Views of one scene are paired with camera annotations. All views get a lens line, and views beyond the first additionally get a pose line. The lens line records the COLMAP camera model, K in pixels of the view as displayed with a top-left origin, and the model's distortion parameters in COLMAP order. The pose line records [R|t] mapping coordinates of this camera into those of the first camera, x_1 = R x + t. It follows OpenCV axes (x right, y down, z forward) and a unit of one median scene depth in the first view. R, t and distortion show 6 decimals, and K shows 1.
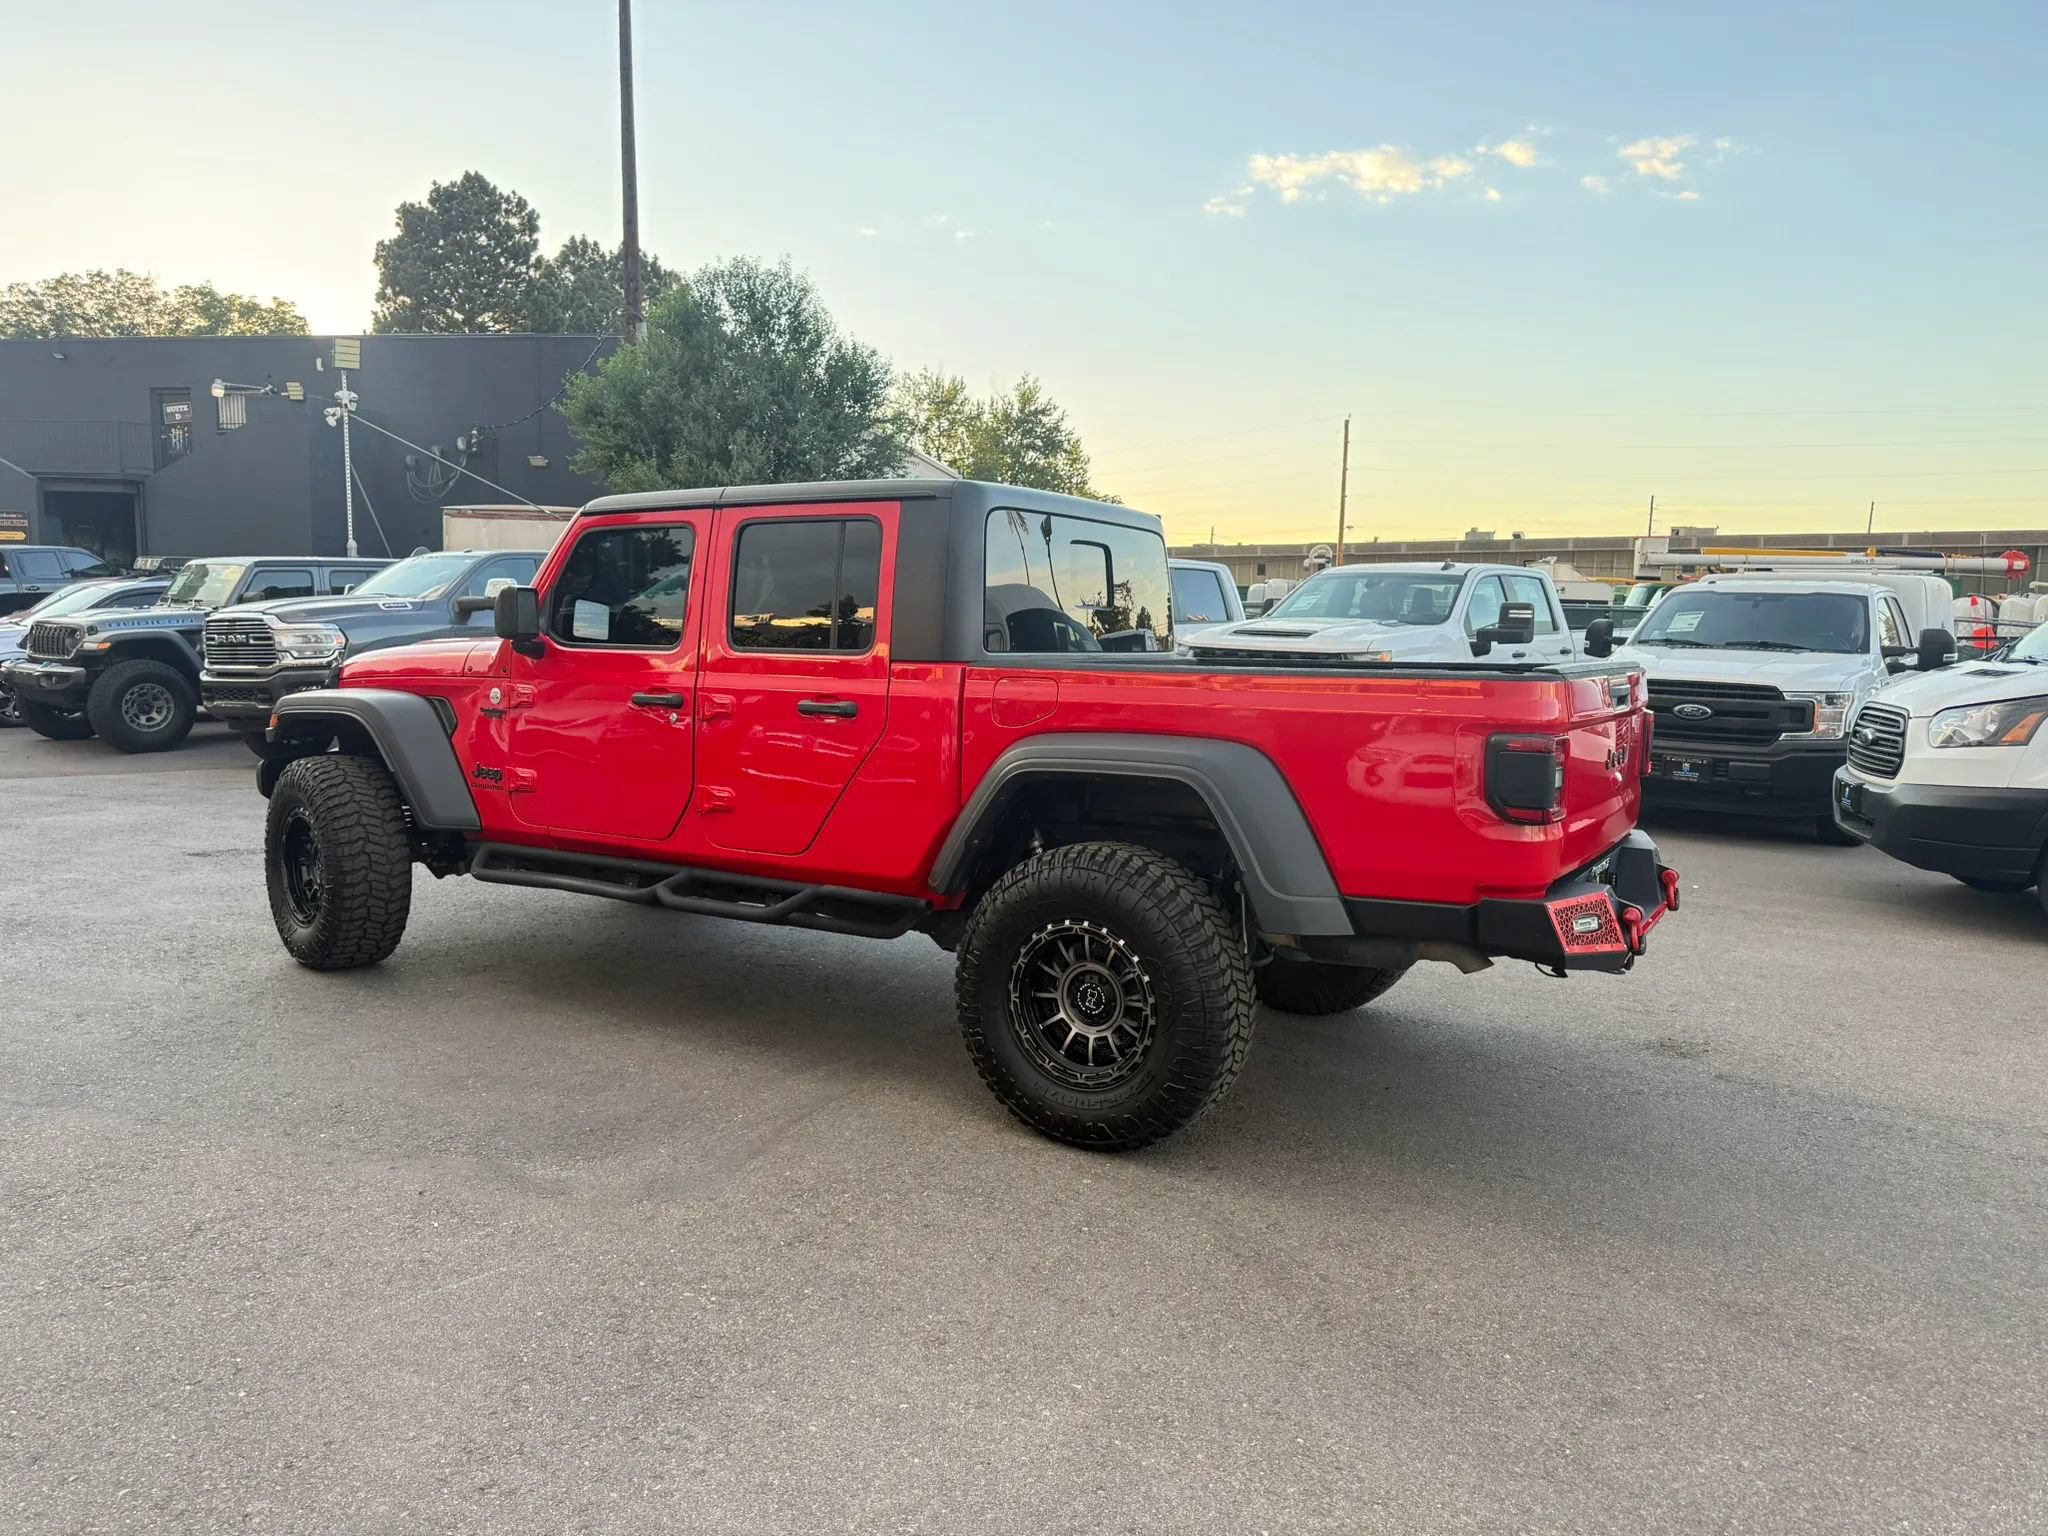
lens RADIAL K [[1449.9, 0, 1013.1], [0, 1449.9, 772.8], [0, 0, 1]] dist [0.070749, -0.083284]
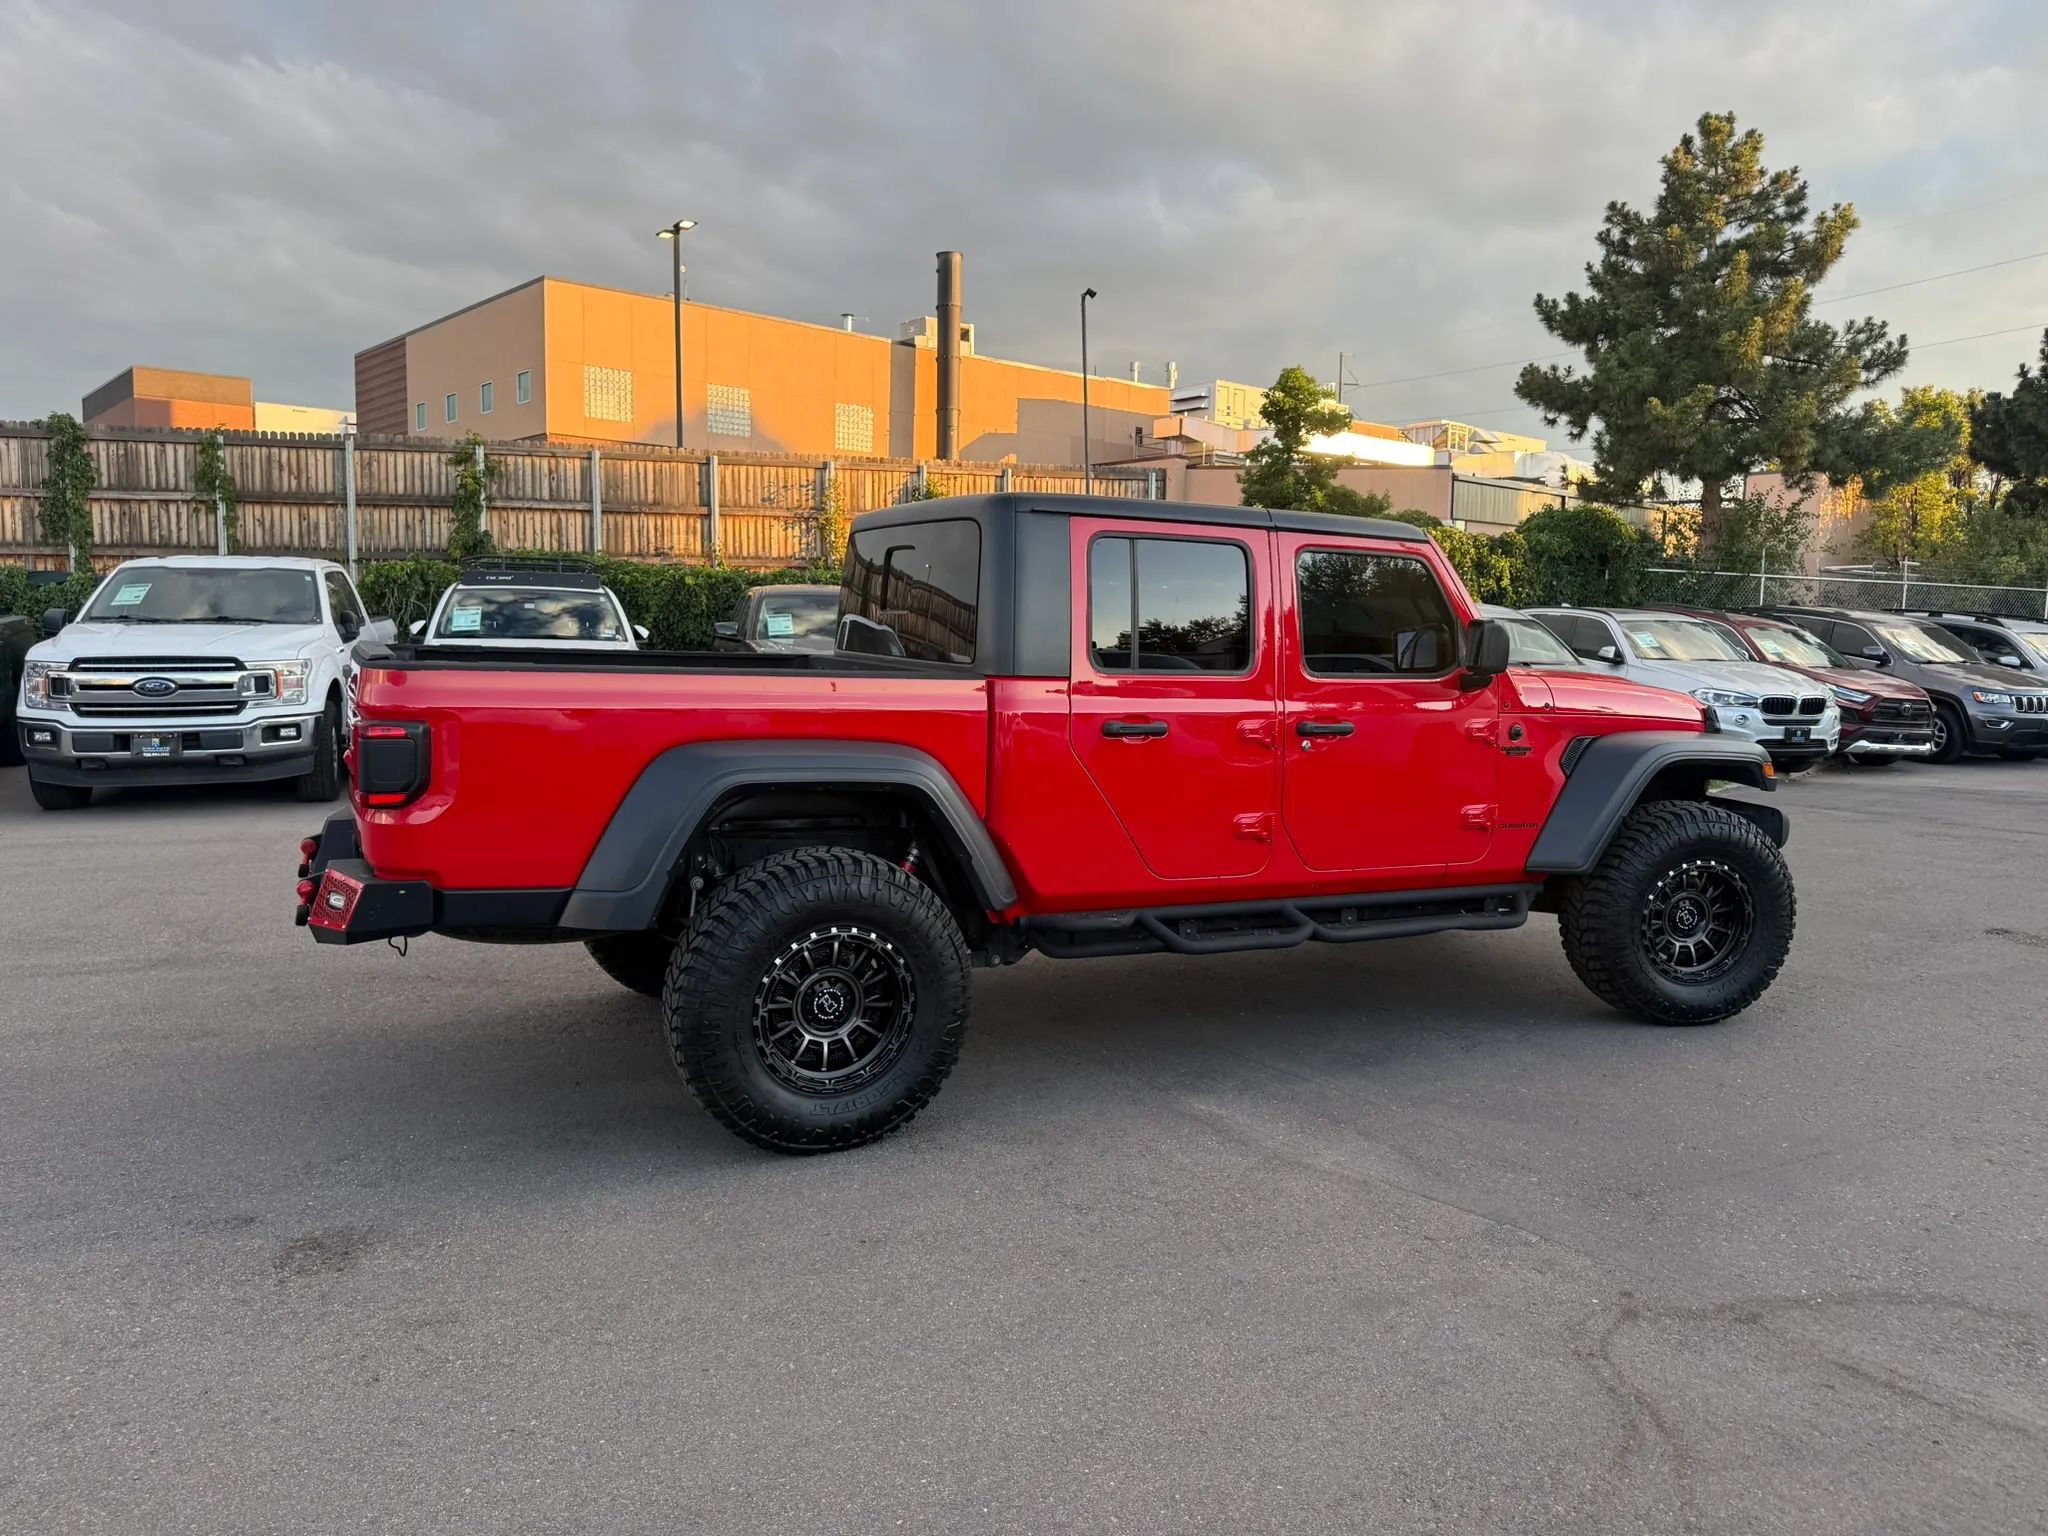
lens RADIAL K [[1441.1, 0, 1022.0], [0, 1441.1, 770.7], [0, 0, 1]] dist [0.104163, -0.147830]
pose [[-0.556991, 0.054099, -0.828755, 0.232694], [-0.120166, 0.982126, 0.144872, -0.045000], [0.821779, 0.180281, -0.540535, 0.451292]]
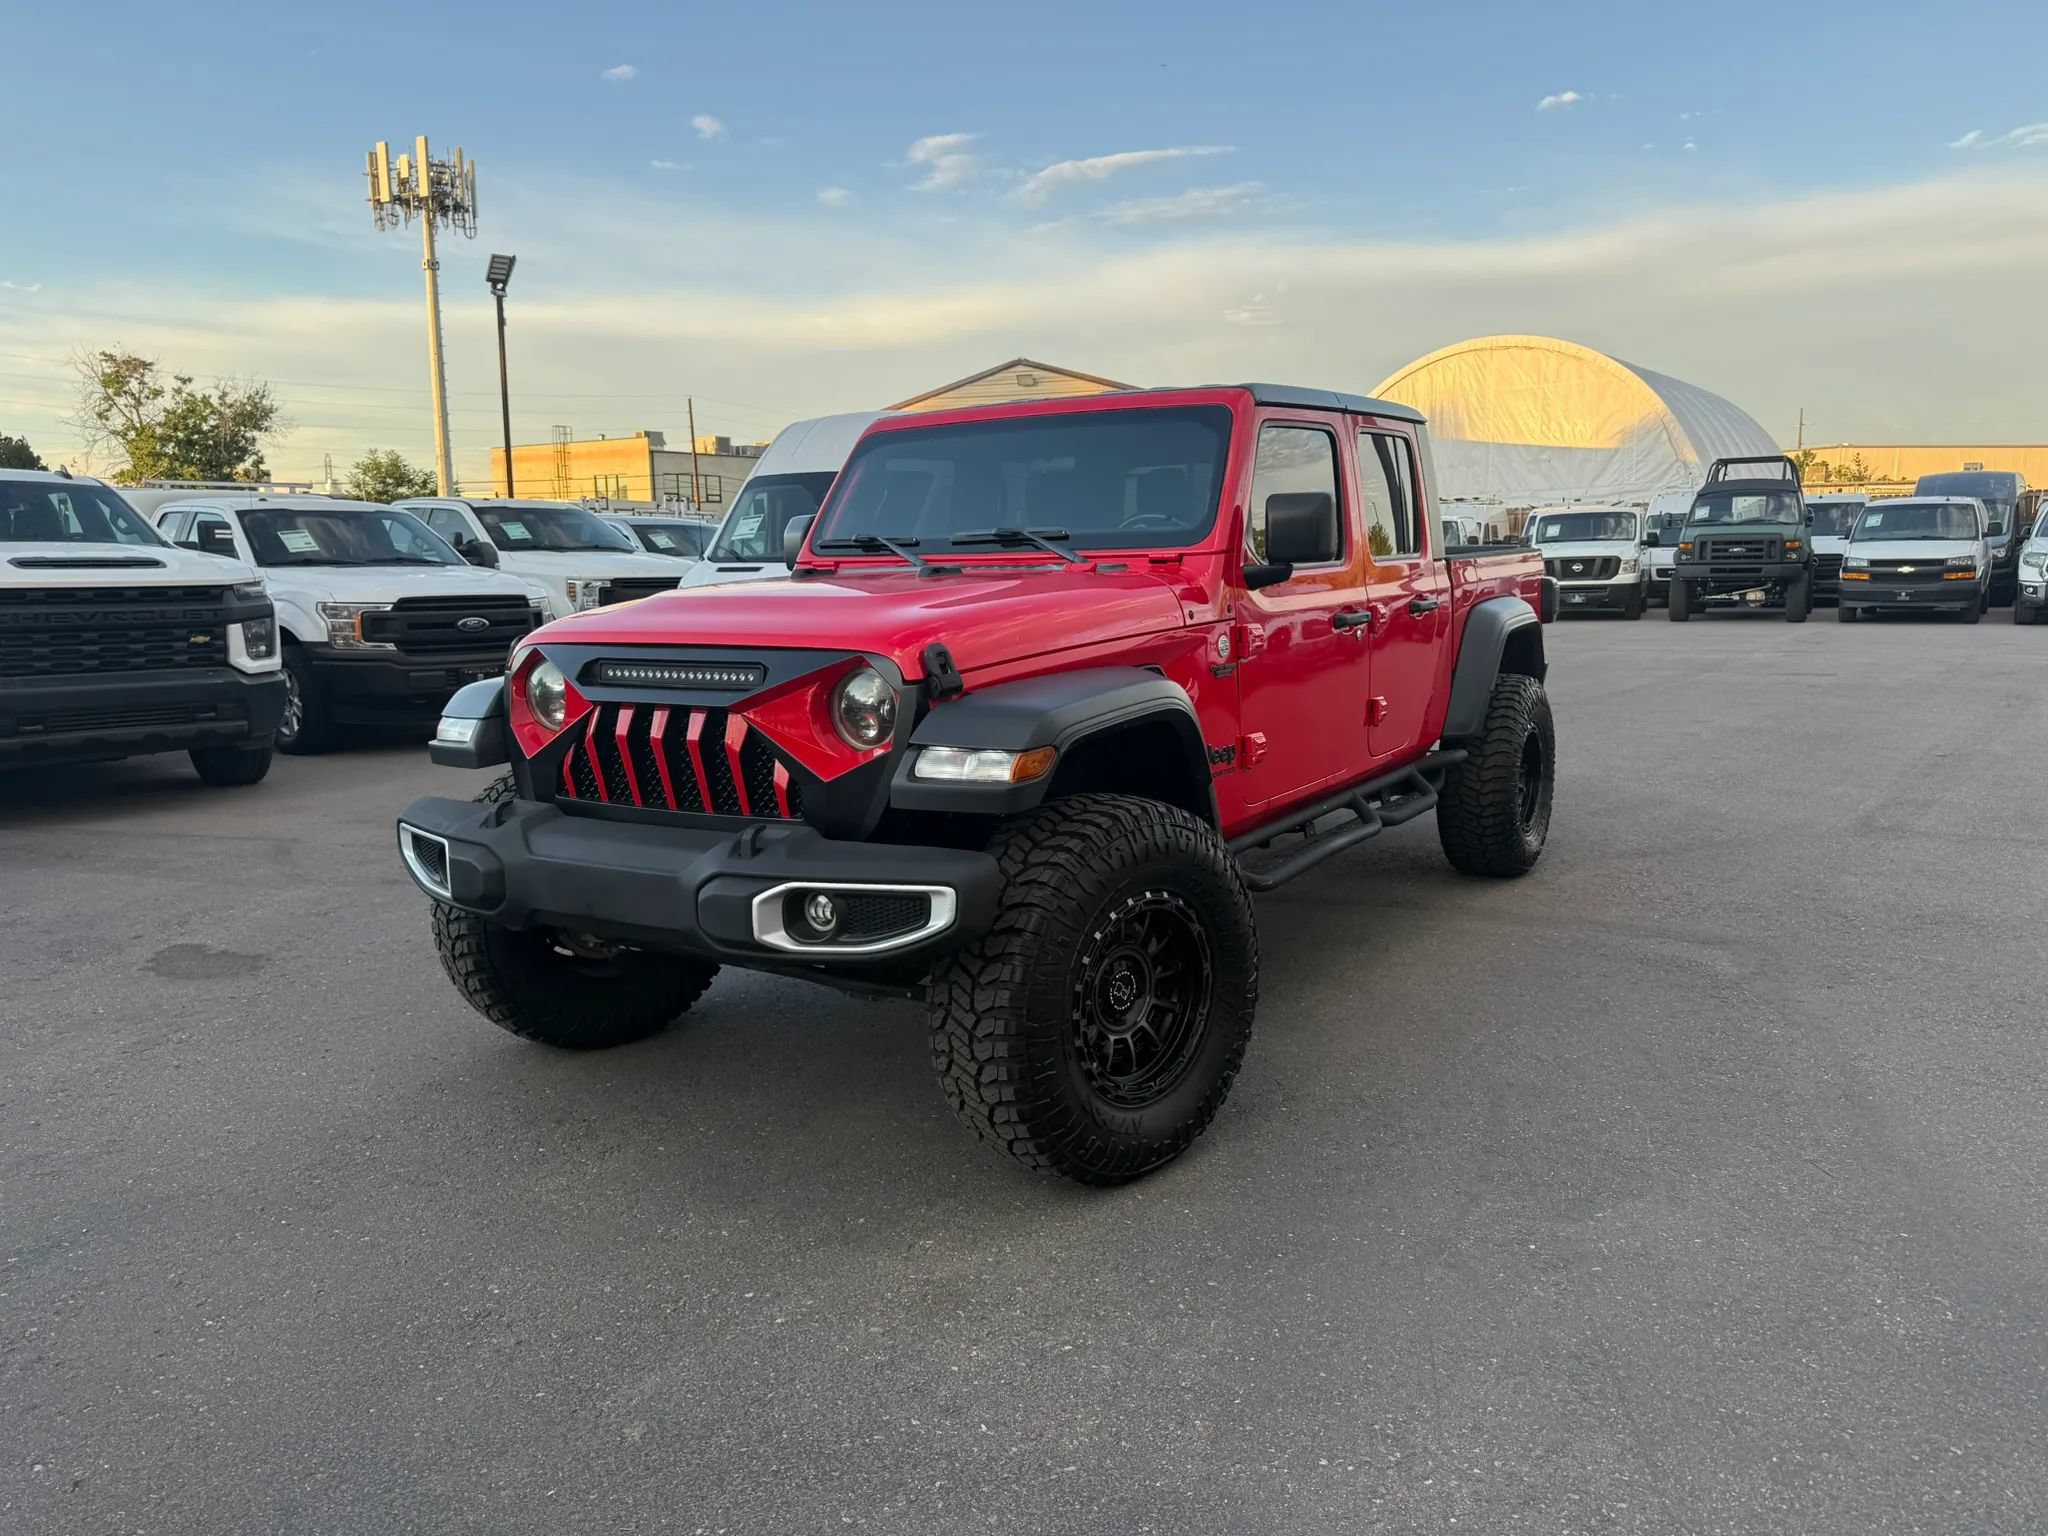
lens RADIAL K [[1442.0, 0, 1023.5], [0, 1442.0, 779.6], [0, 0, 1]] dist [0.082985, -0.100627]
pose [[0.014808, -0.178409, 0.983845, -0.323580], [0.123084, 0.976795, 0.175278, -0.037760], [-0.992286, 0.118500, 0.036424, 0.323985]]
